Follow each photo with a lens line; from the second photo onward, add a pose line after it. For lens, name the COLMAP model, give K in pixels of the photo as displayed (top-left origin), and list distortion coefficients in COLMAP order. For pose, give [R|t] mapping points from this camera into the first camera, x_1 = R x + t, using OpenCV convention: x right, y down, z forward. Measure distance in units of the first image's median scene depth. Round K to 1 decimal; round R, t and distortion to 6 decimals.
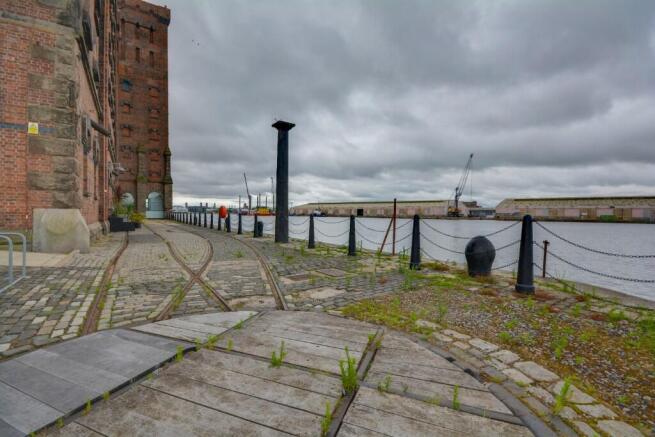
lens RADIAL K [[293.8, 0, 329.2], [0, 293.8, 222.1], [0, 0, 1]] dist [-0.002232, -0.000304]
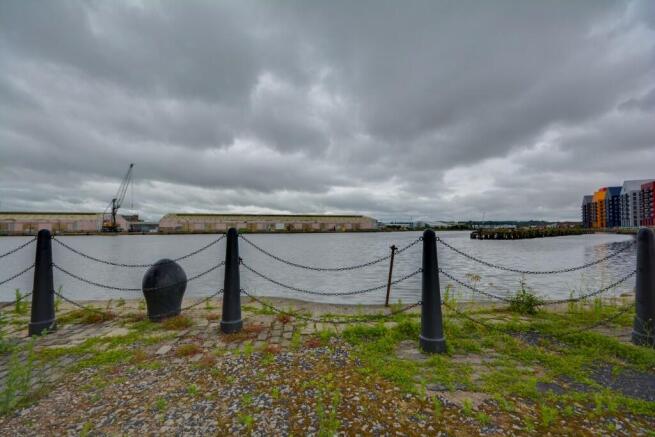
lens RADIAL K [[293.8, 0, 329.2], [0, 293.8, 222.1], [0, 0, 1]] dist [-0.002232, -0.000304]
pose [[0.504567, 0.002508, 0.863369, 0.113464], [0.039207, 0.998898, -0.025815, -0.008255], [-0.862482, 0.046876, 0.503912, 0.320238]]
